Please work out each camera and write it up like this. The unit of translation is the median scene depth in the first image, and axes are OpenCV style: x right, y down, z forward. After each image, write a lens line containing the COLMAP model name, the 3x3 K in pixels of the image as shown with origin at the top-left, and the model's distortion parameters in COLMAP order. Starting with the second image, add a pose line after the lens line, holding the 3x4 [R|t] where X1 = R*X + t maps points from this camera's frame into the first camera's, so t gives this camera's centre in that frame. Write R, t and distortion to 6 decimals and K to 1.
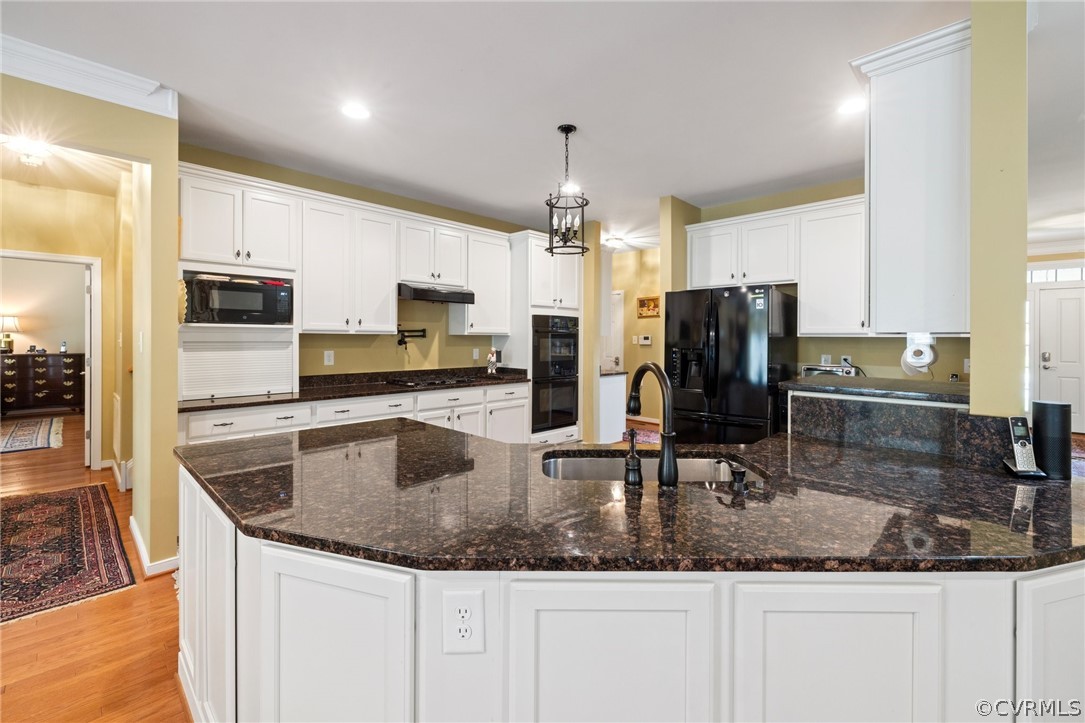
lens RADIAL K [[457.7, 0, 540.9], [0, 457.7, 336.2], [0, 0, 1]] dist [-0.000395, -0.000039]
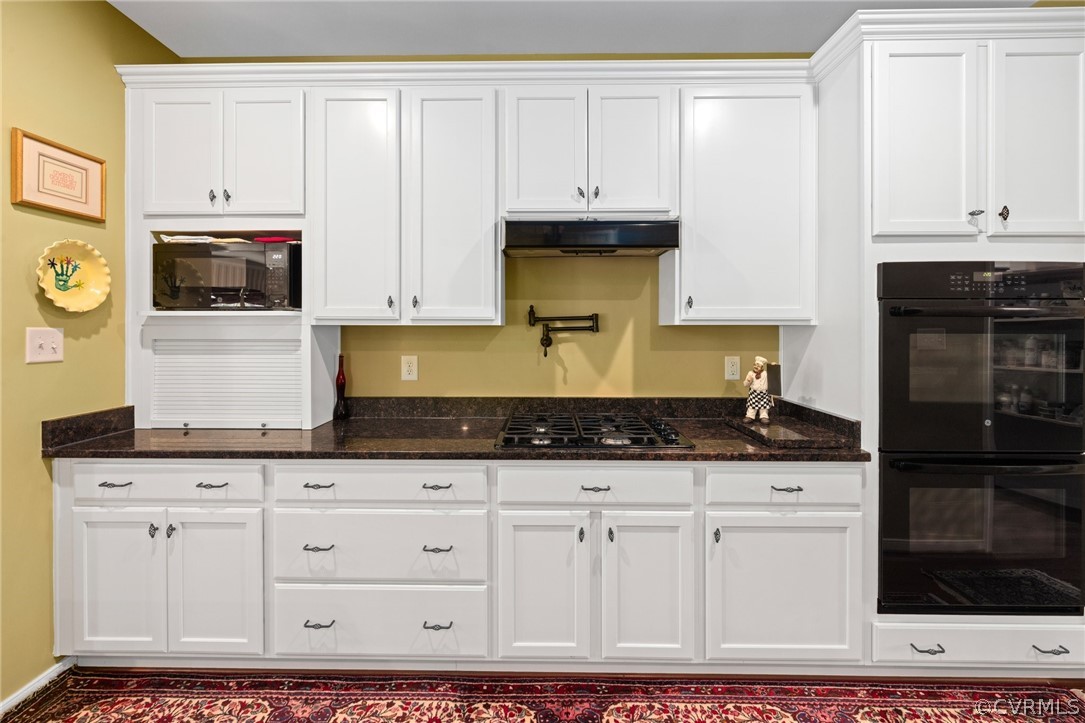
lens RADIAL K [[457.7, 0, 543.2], [0, 457.7, 330.6], [0, 0, 1]] dist [-0.000395, -0.000039]
pose [[0.688744, -0.004469, -0.724990, 0.059355], [0.005497, 0.999984, -0.000943, 0.002021], [0.724983, -0.003336, 0.688758, 0.627250]]
